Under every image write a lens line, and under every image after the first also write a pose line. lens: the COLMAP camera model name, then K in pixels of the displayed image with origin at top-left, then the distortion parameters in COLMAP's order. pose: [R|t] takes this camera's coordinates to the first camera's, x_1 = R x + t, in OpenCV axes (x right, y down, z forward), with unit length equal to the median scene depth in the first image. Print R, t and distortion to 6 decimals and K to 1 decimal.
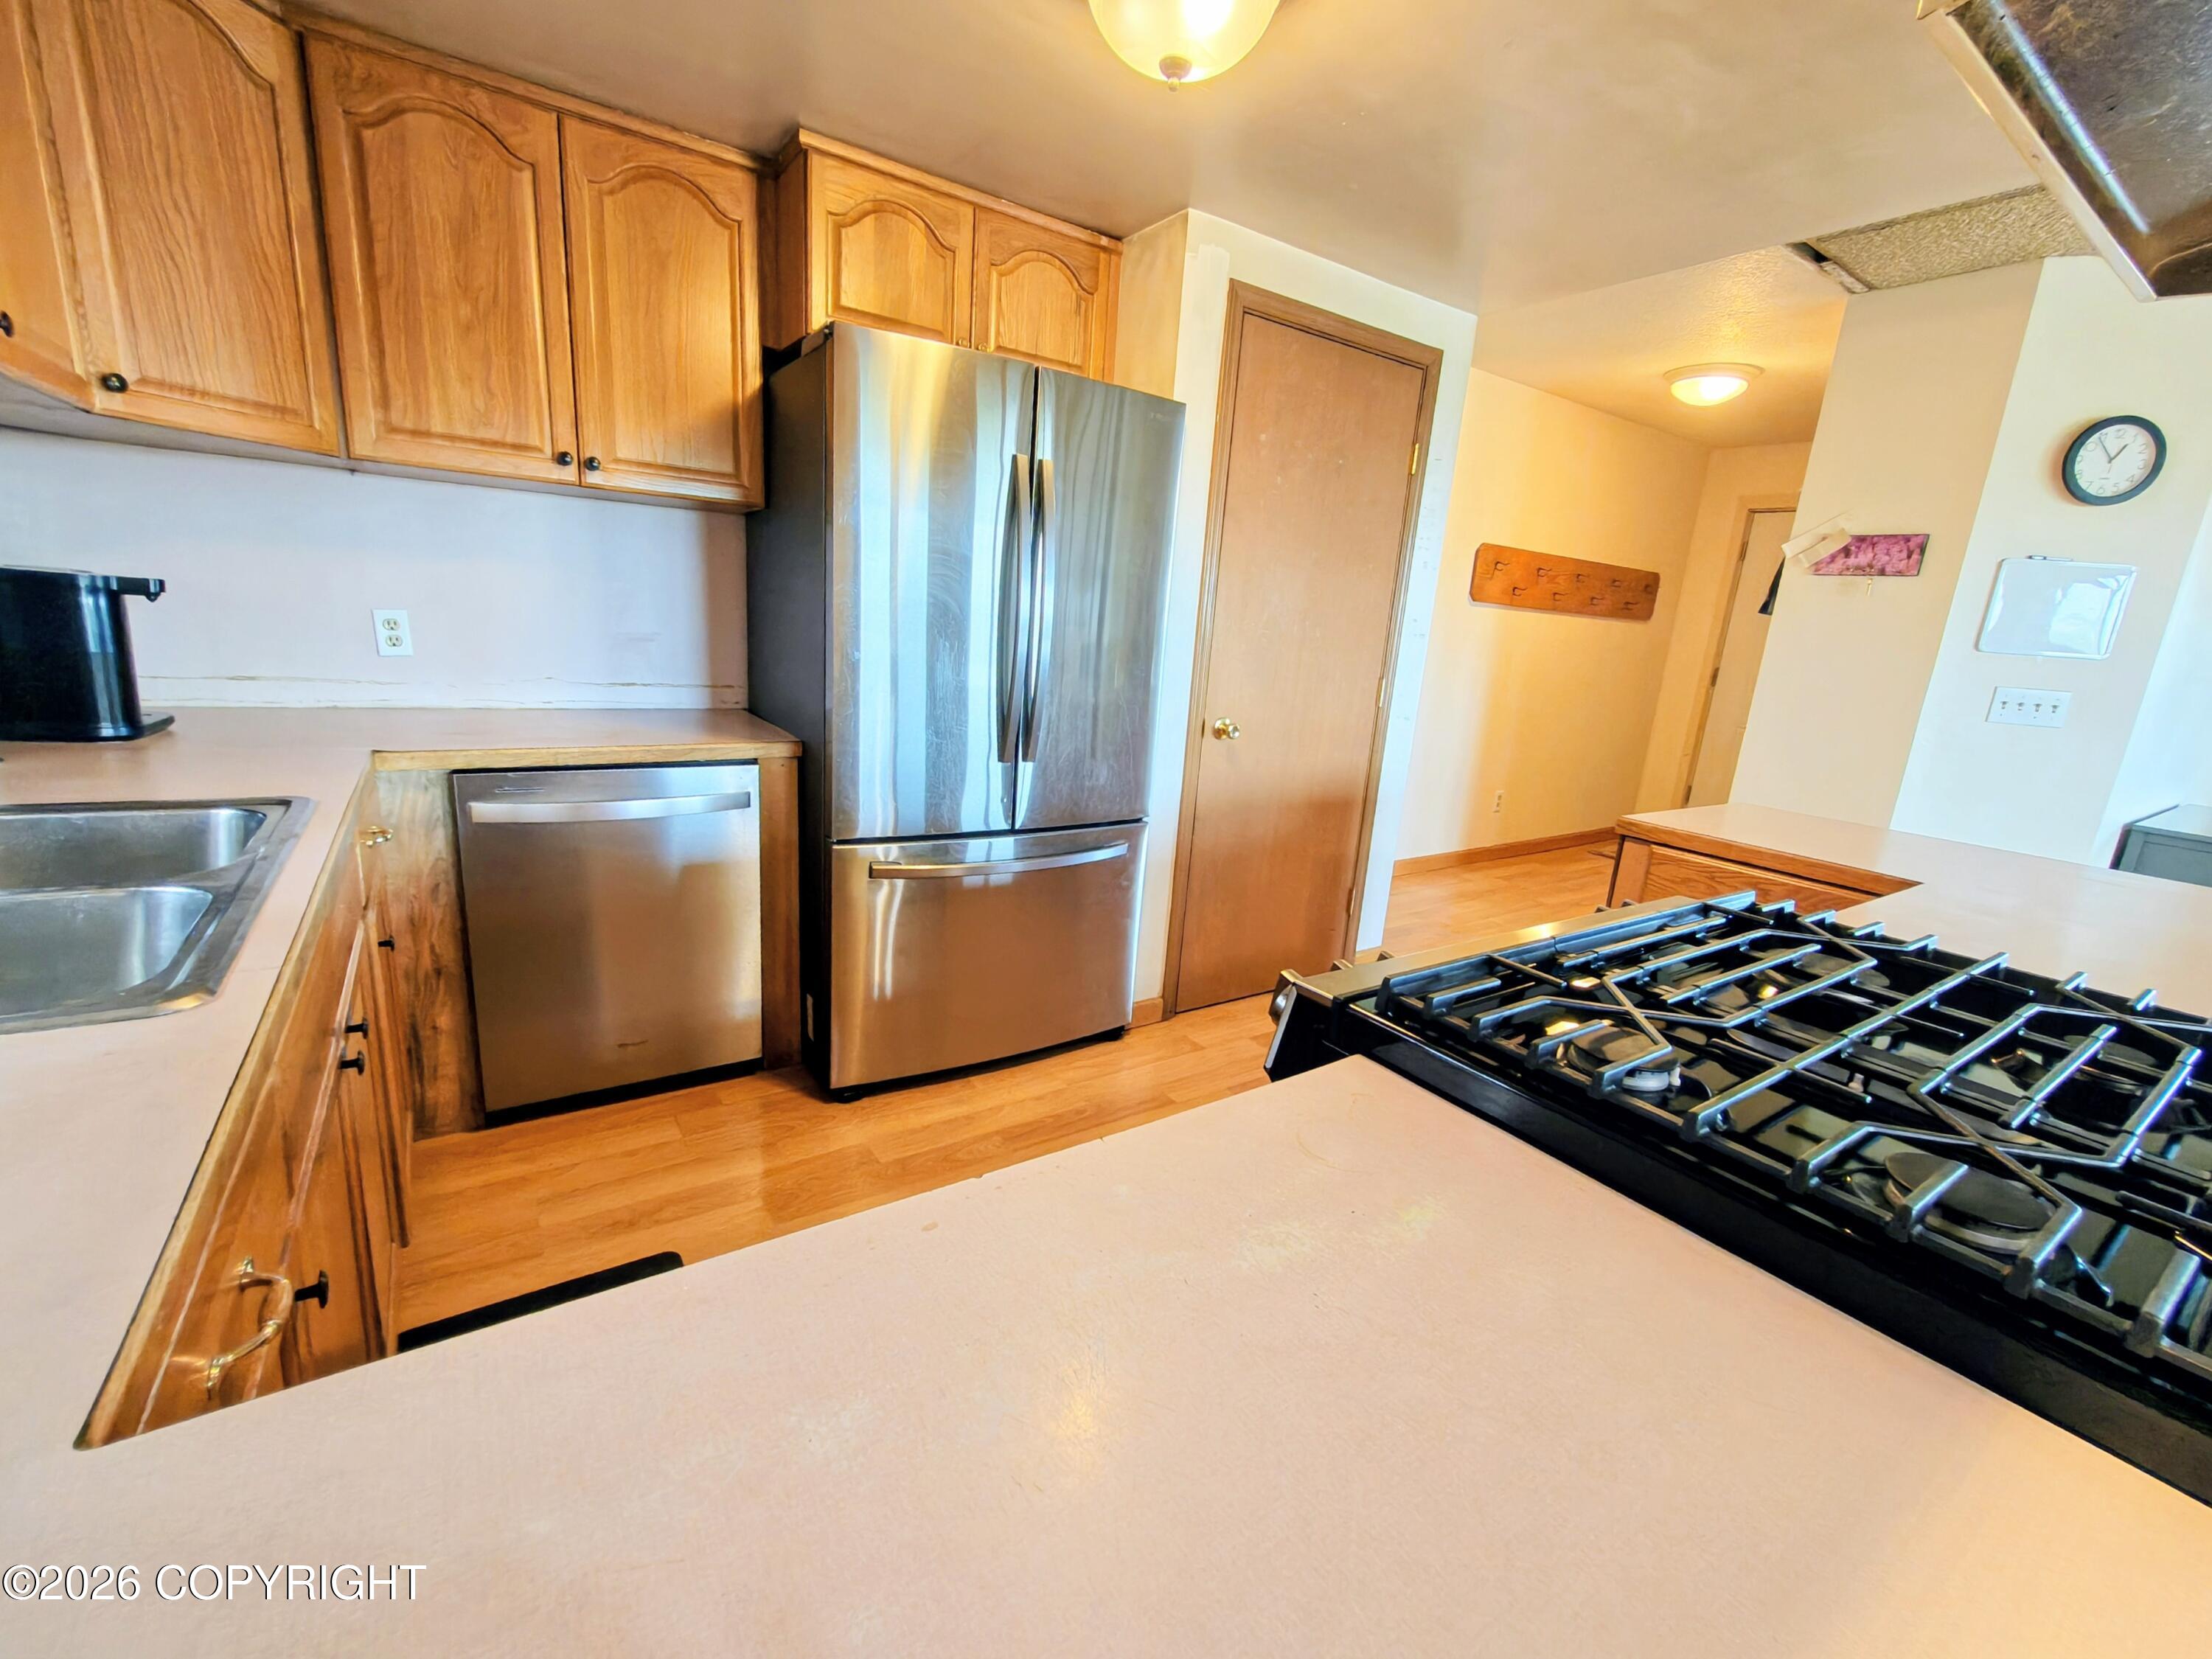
lens RADIAL K [[908.5, 0, 1106.0], [0, 908.5, 829.5], [0, 0, 1]] dist [0.000409, 0.000219]
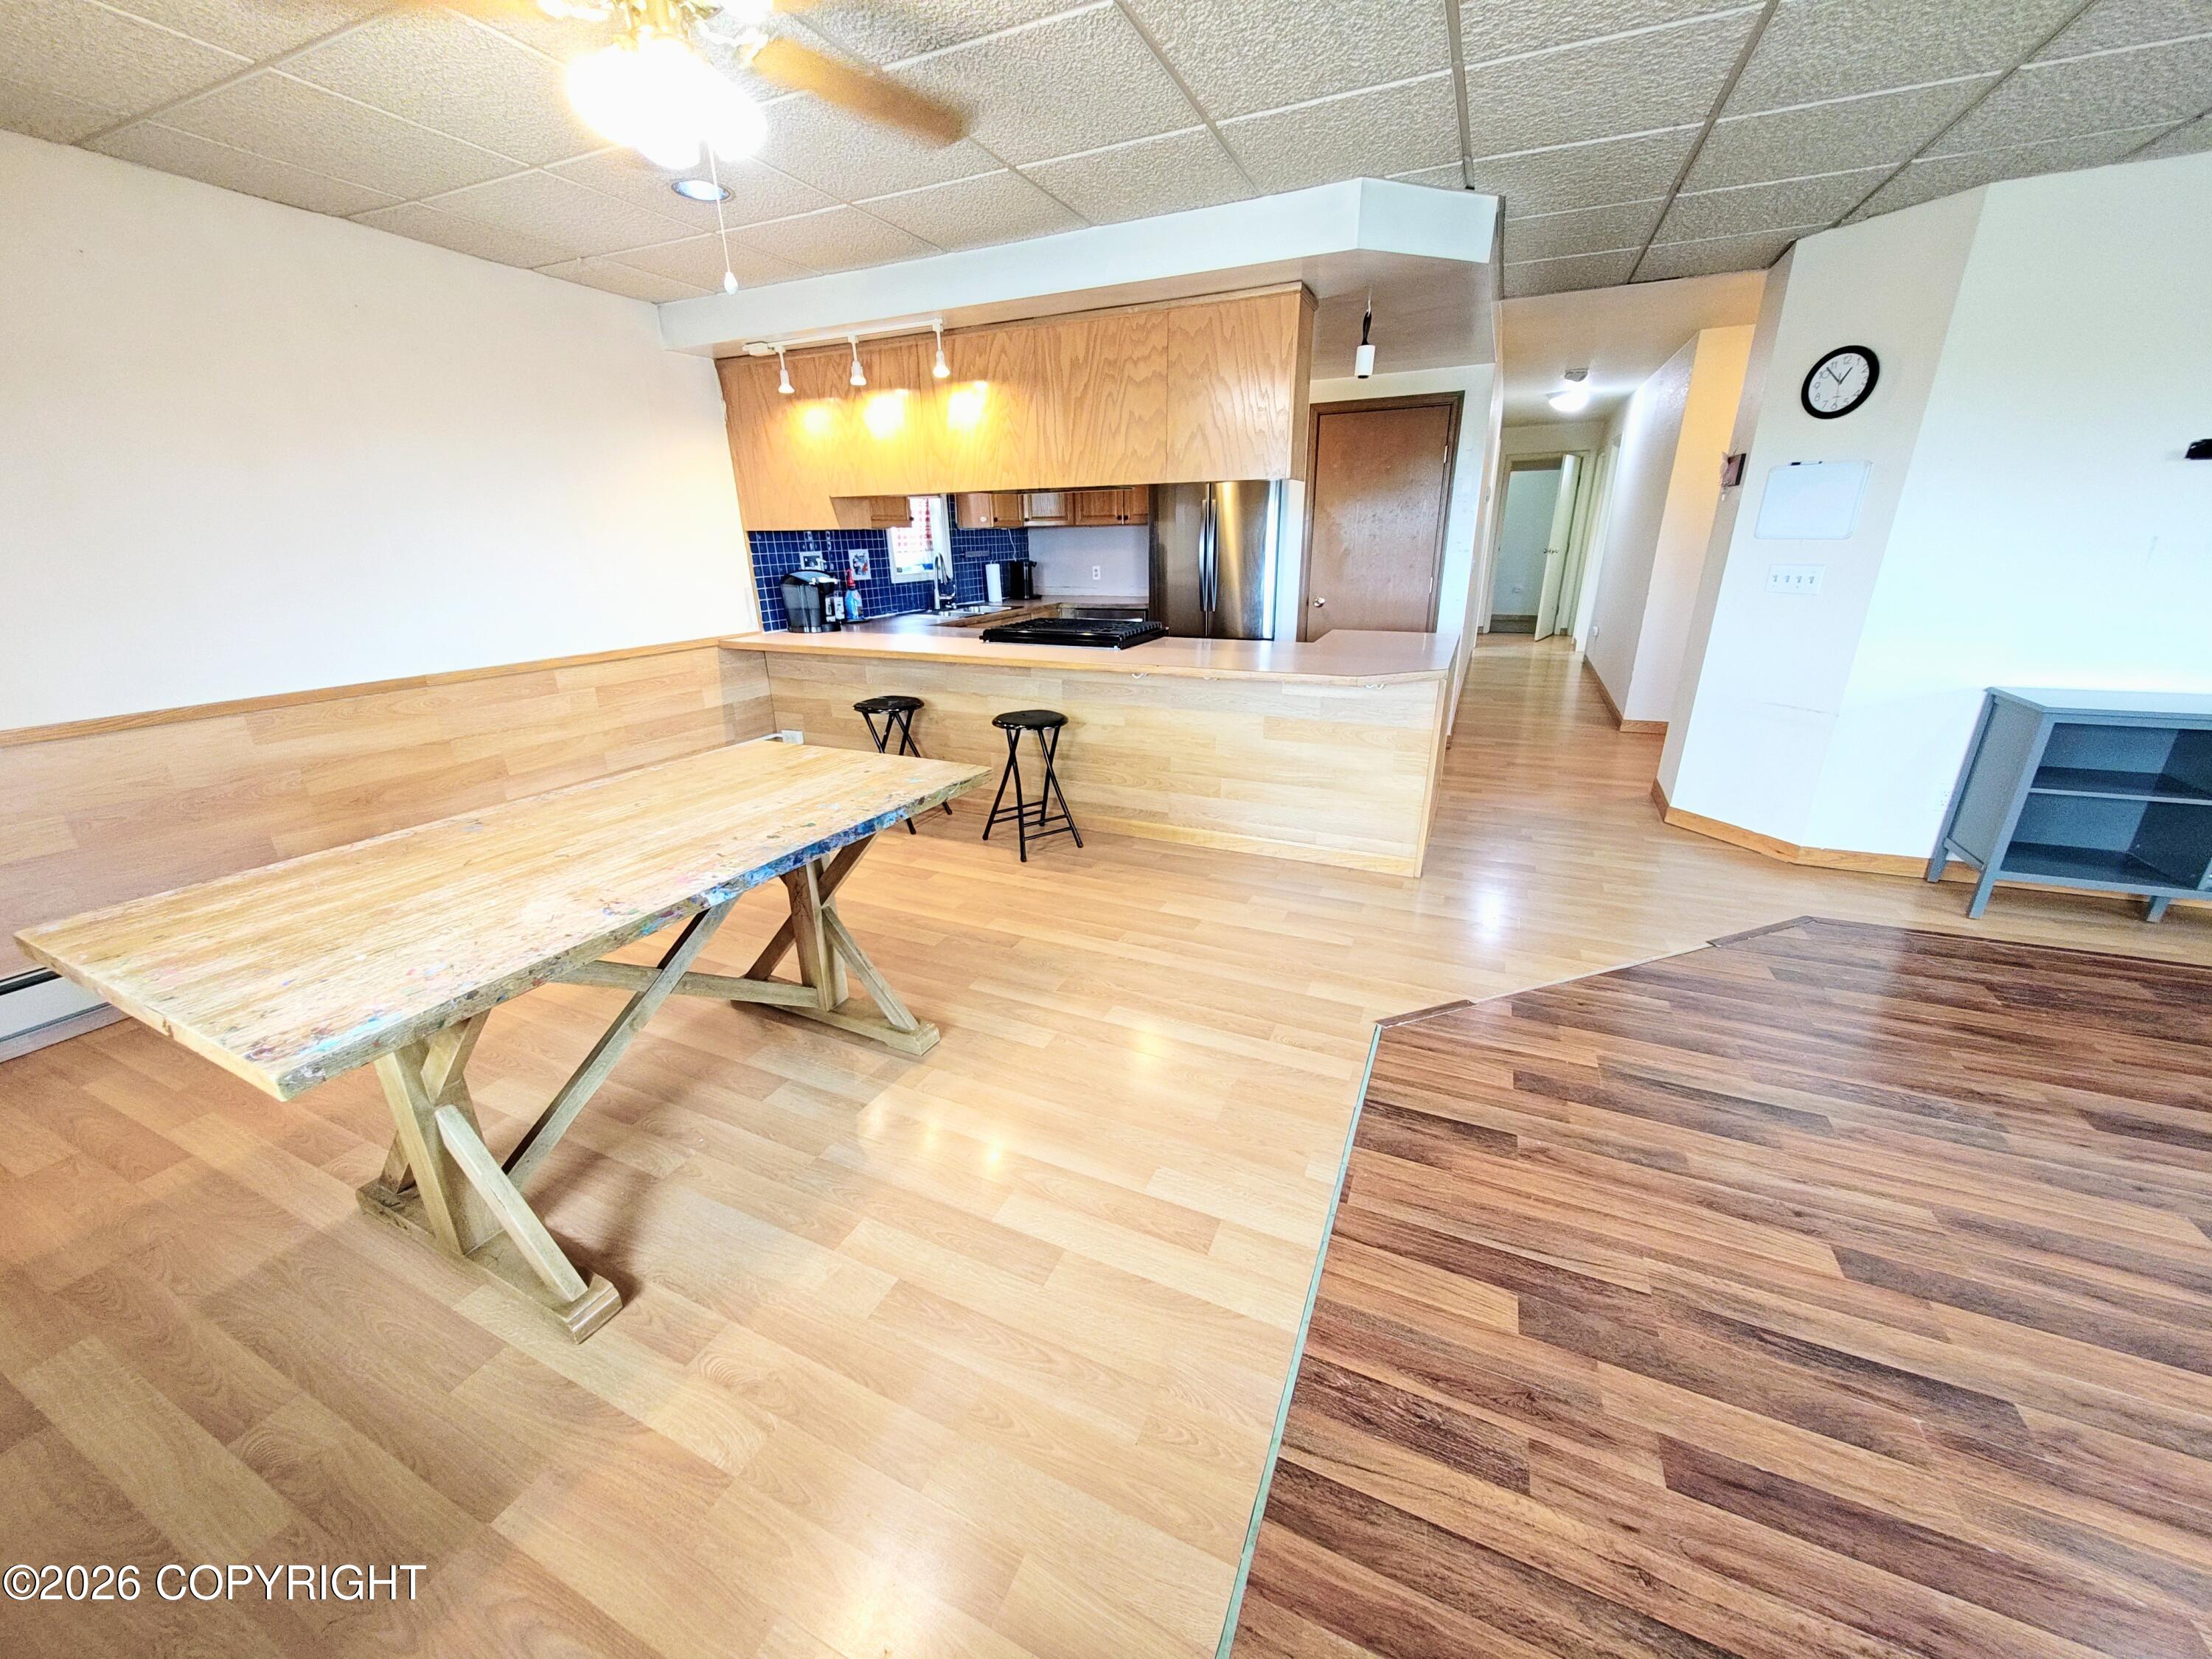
lens RADIAL K [[825.1, 0, 1103.6], [0, 825.1, 832.4], [0, 0, 1]] dist [0.000633, -0.000080]
pose [[0.522683, 0.217990, -0.824186, 1.824925], [-0.143153, 0.975472, 0.167219, 0.194491], [0.840423, 0.030582, 0.541068, -0.564262]]
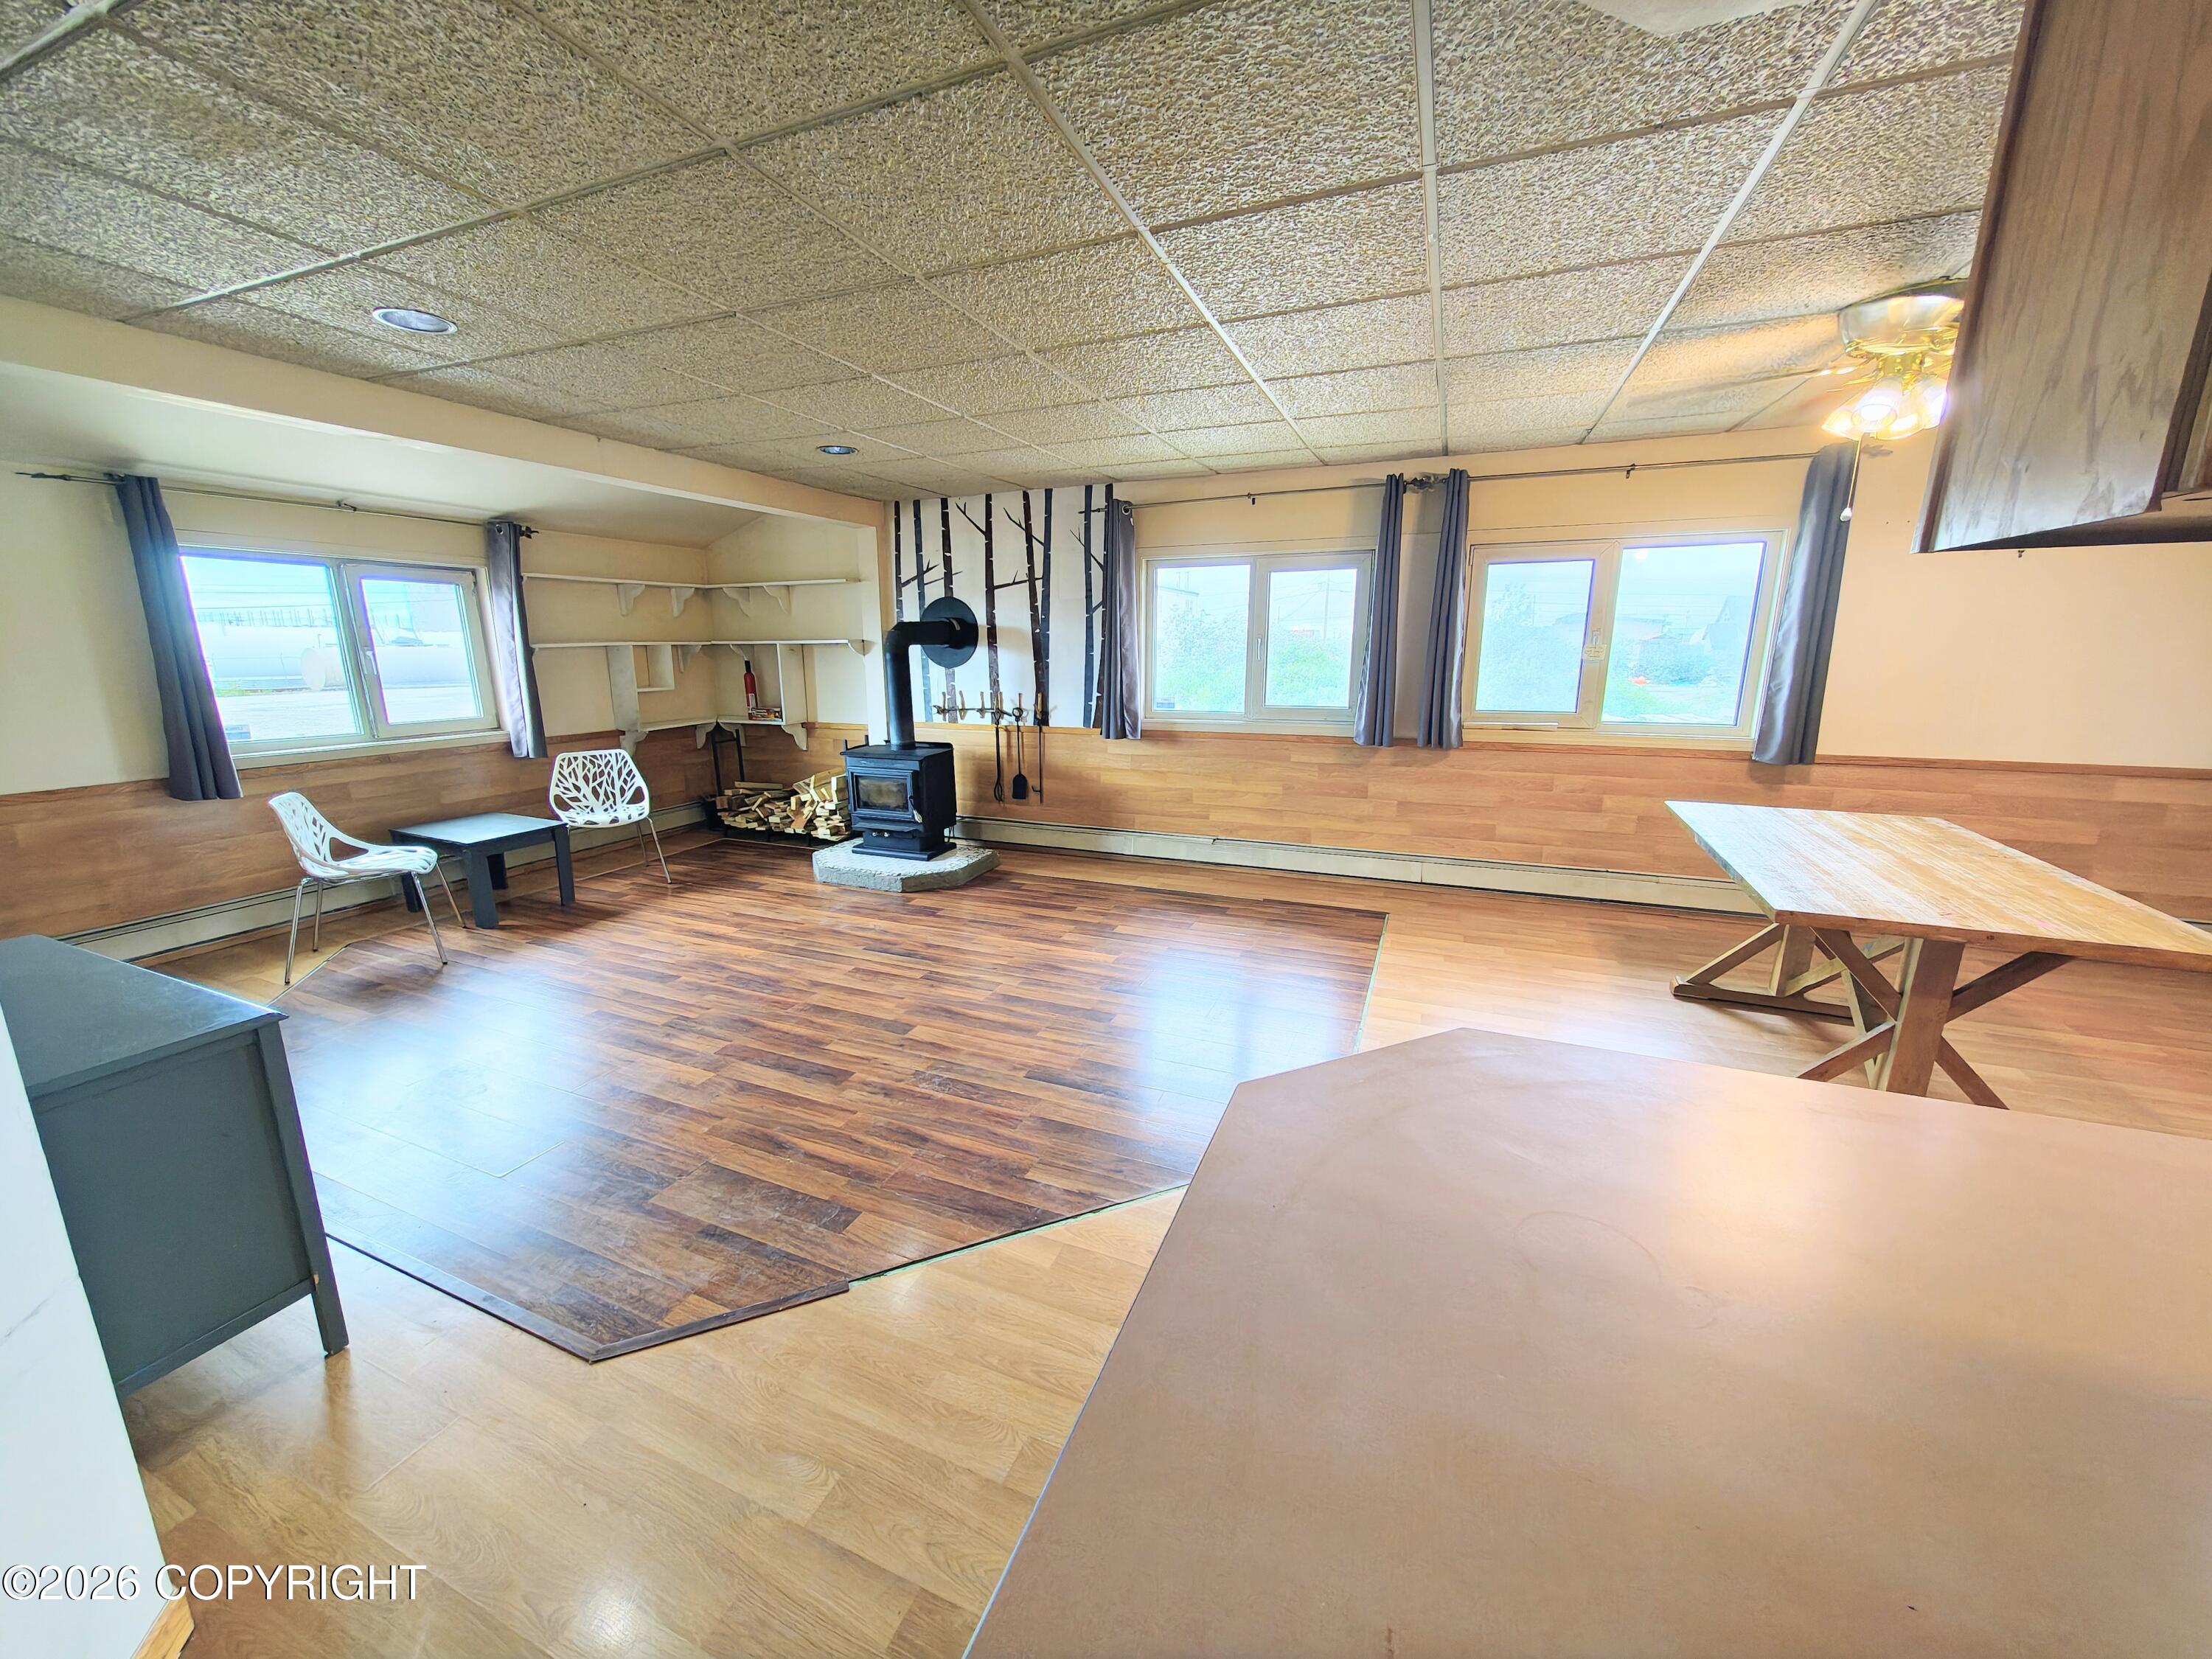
lens RADIAL K [[825.1, 0, 1103.6], [0, 825.1, 832.4], [0, 0, 1]] dist [0.000633, -0.000080]
pose [[-0.551004, -0.251920, 0.795570, 0.655047], [0.157948, 0.904631, 0.395848, -0.262447], [-0.819419, 0.343773, -0.458665, 0.848602]]
